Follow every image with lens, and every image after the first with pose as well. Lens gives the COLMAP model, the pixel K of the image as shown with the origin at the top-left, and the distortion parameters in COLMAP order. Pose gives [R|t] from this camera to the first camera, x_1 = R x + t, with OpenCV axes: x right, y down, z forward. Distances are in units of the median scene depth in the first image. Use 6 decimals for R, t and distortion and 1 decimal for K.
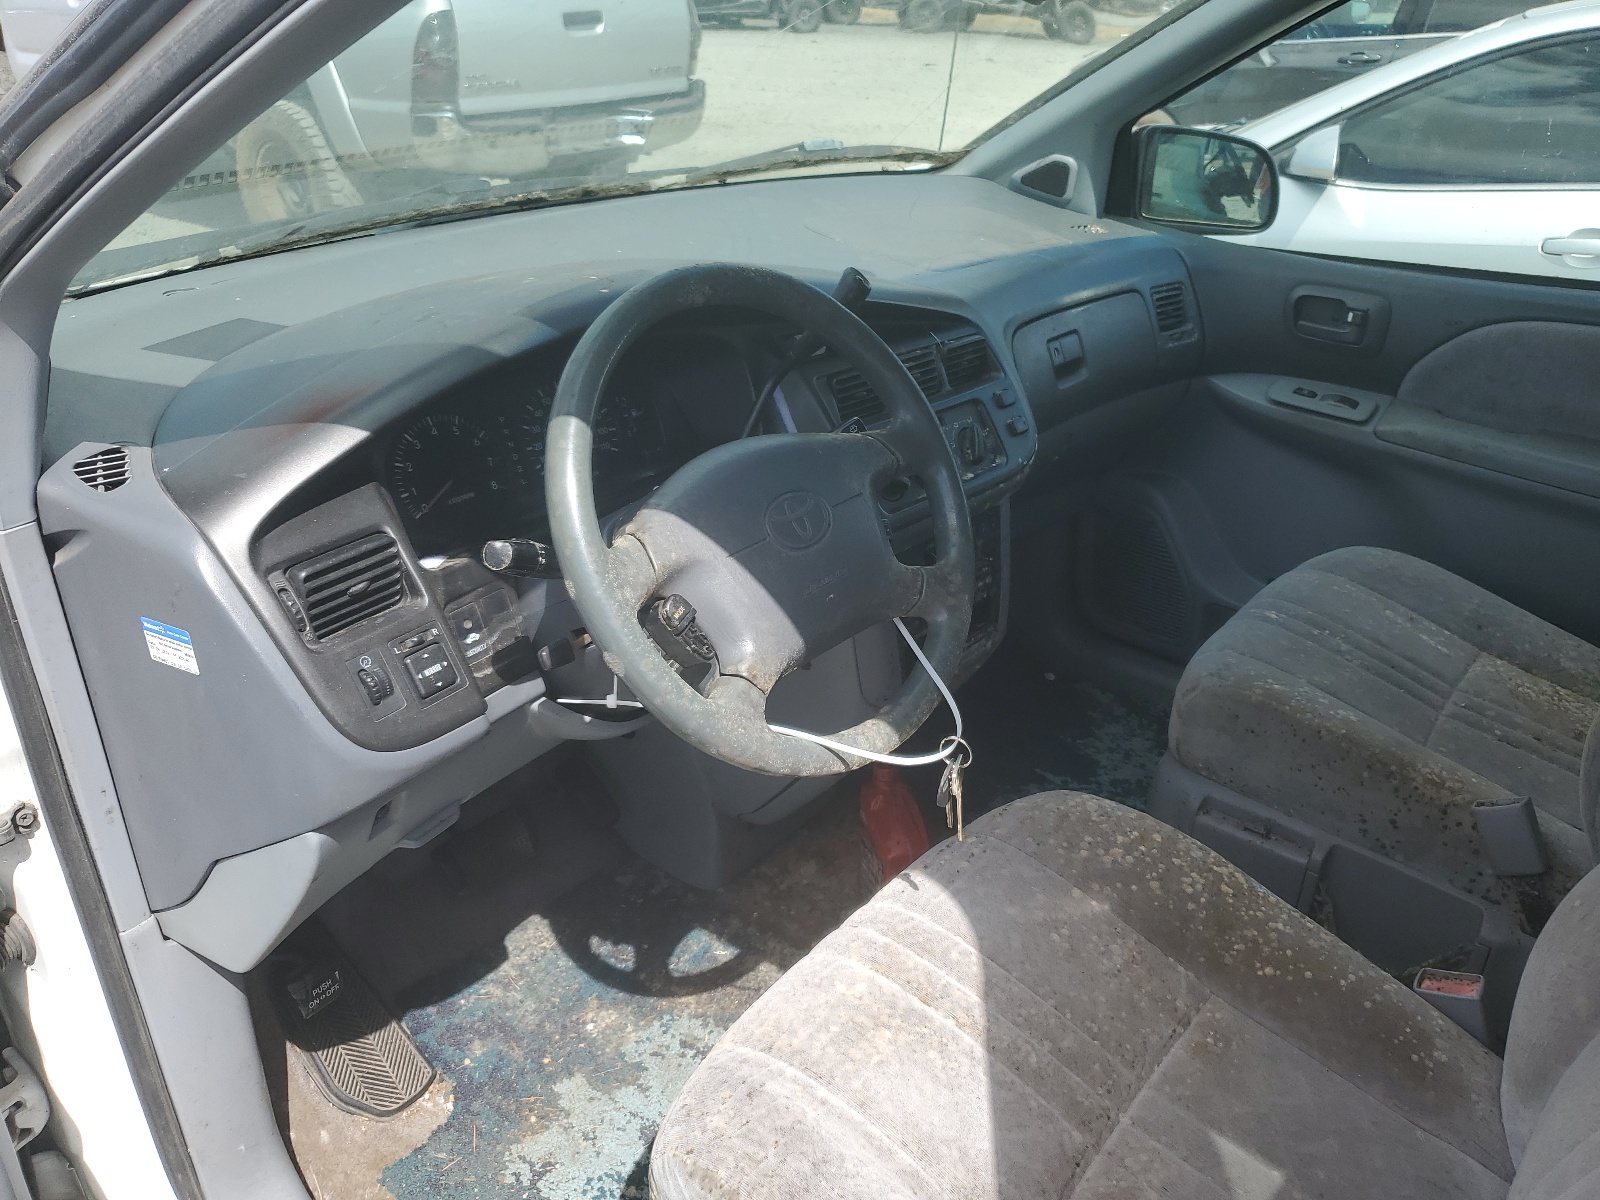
lens RADIAL K [[1258.7, 0, 834.4], [0, 1258.7, 600.3], [0, 0, 1]] dist [-0.000772, 0.000456]
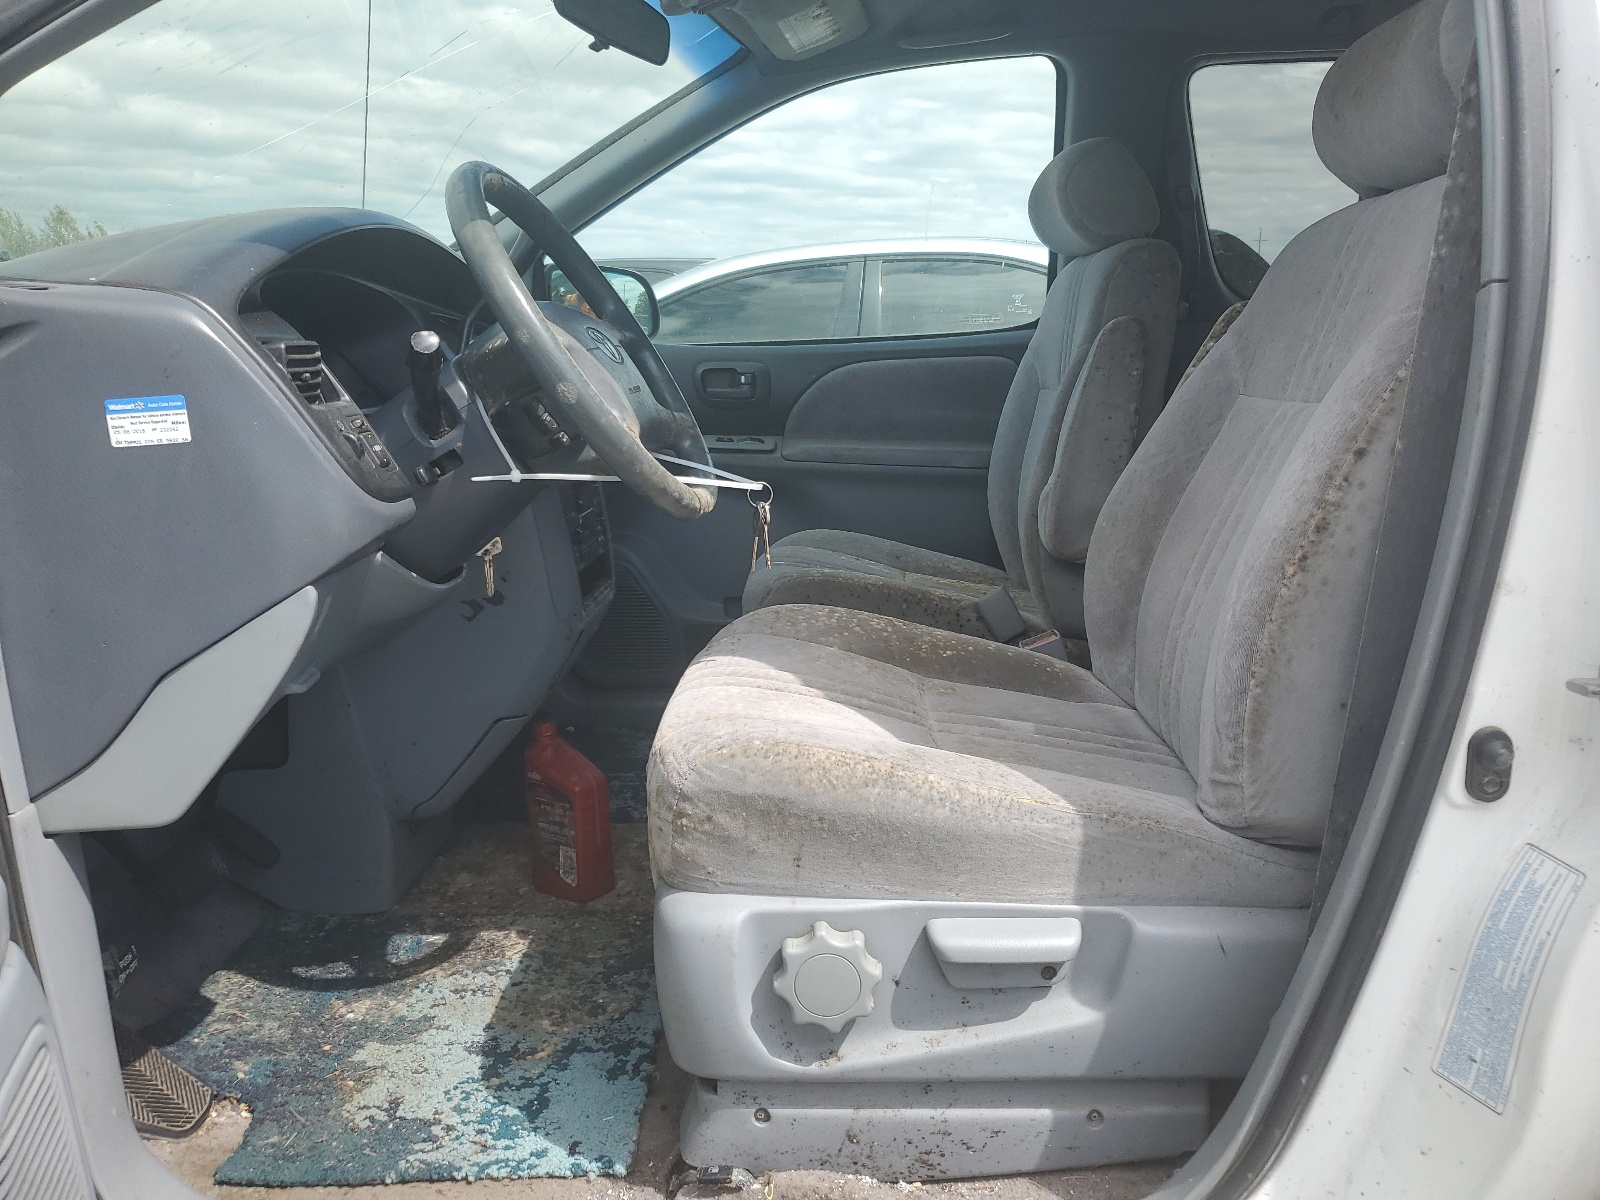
lens RADIAL K [[1258.7, 0, 834.4], [0, 1258.7, 600.3], [0, 0, 1]] dist [-0.000772, 0.000456]
pose [[0.797958, -0.147018, 0.584507, -0.412933], [0.290025, 0.943794, -0.158549, 0.297714], [-0.528344, 0.296037, 0.795748, -0.055327]]
